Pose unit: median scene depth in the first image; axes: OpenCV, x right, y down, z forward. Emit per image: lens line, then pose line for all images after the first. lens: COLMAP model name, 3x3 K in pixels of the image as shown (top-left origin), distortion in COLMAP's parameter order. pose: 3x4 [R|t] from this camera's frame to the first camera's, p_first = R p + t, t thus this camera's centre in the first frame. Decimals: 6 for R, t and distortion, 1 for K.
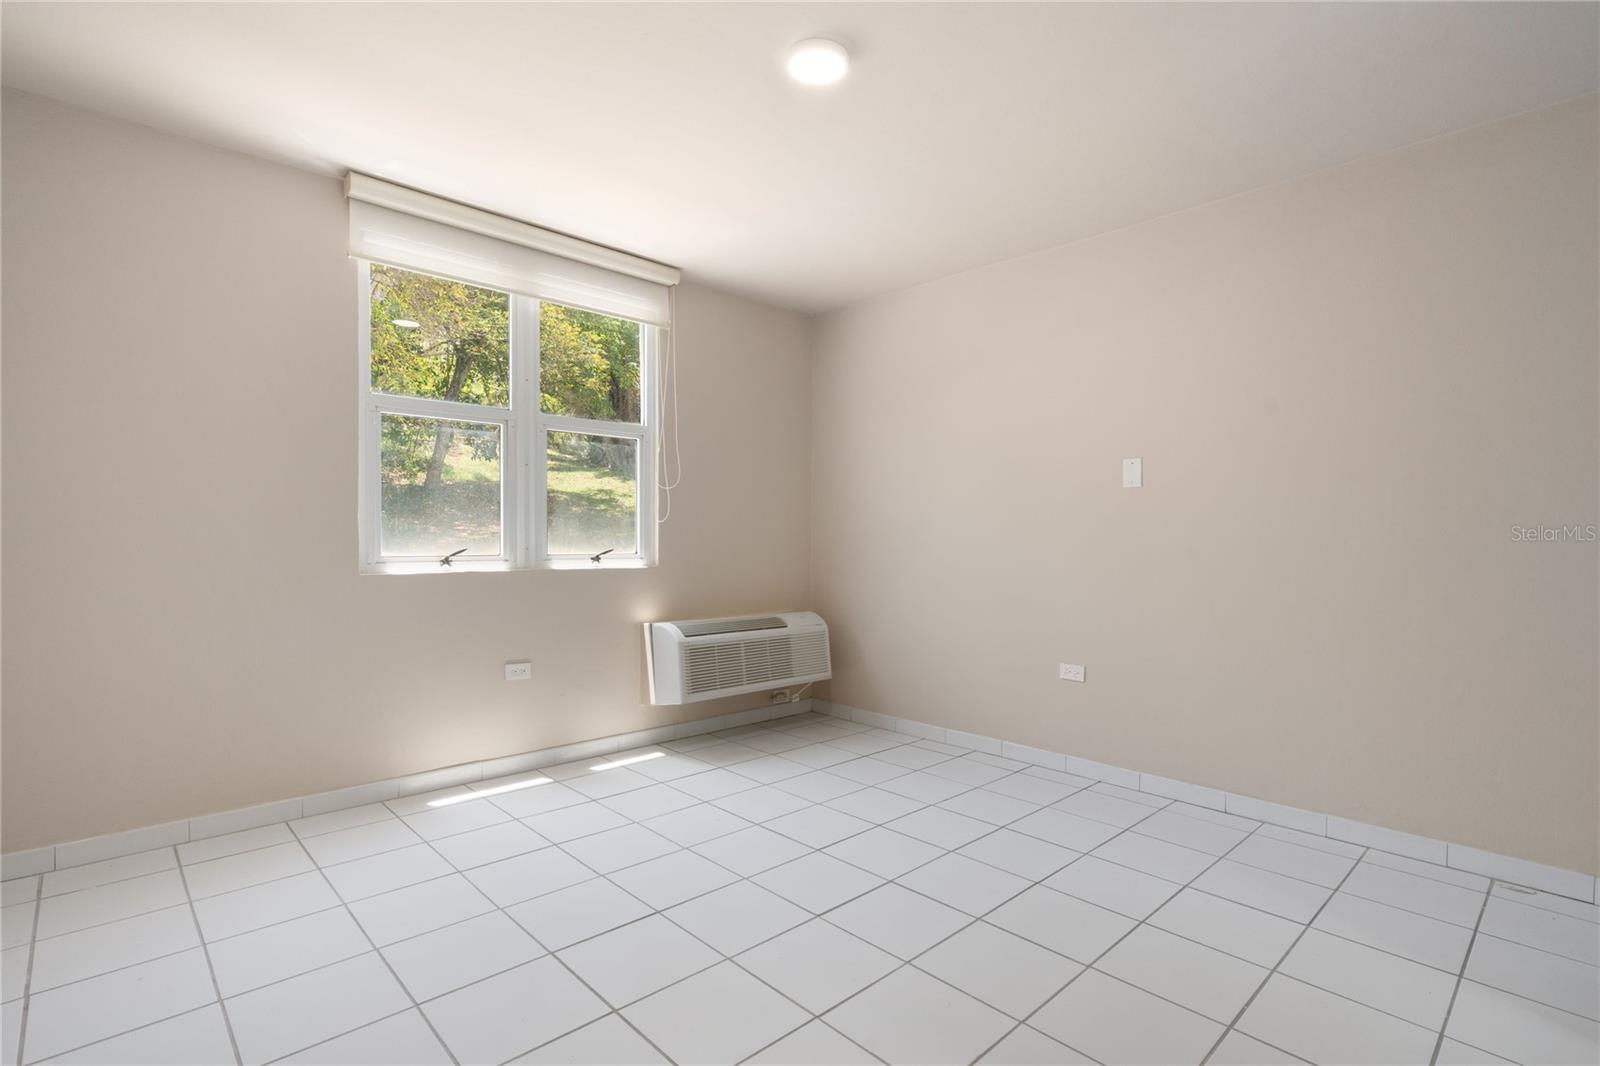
lens RADIAL K [[715.9, 0, 823.4], [0, 715.9, 552.0], [0, 0, 1]] dist [0.007065, 0.000595]
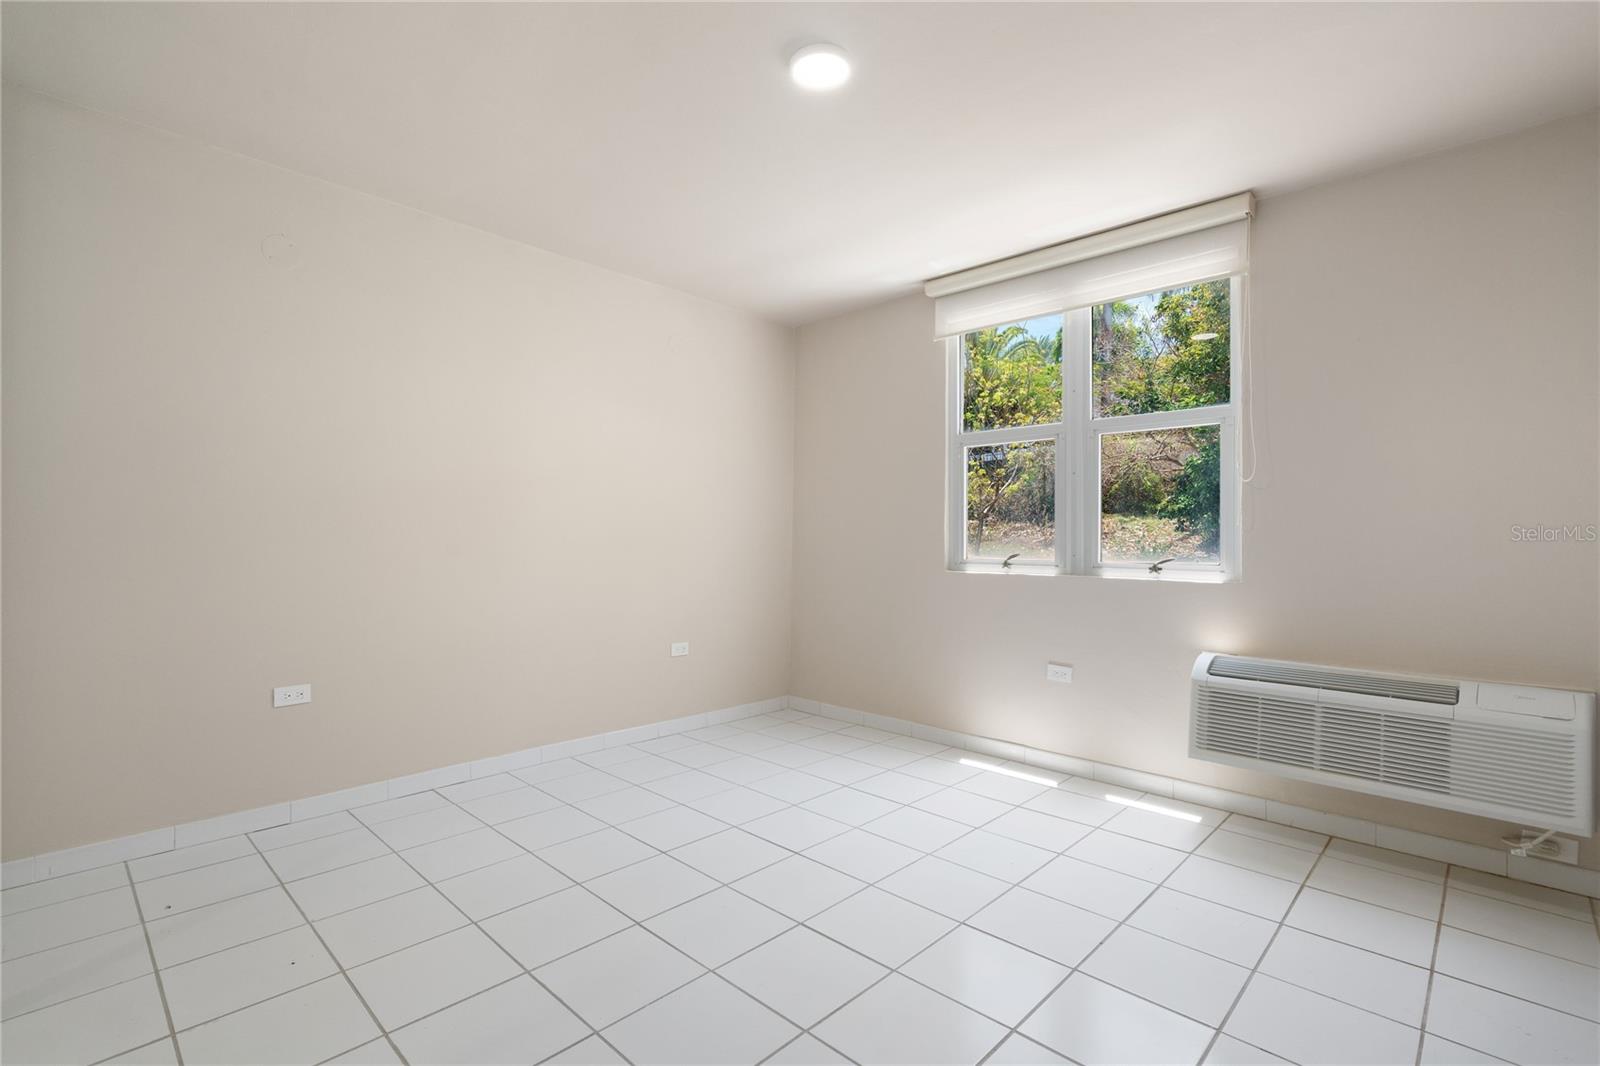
lens RADIAL K [[724.5, 0, 792.9], [0, 724.5, 533.8], [0, 0, 1]] dist [-0.001840, 0.000745]
pose [[0.070749, -0.014683, -0.997386, 0.585228], [-0.028681, 0.999448, -0.016748, -0.006315], [0.997082, 0.029791, 0.070289, 0.529530]]
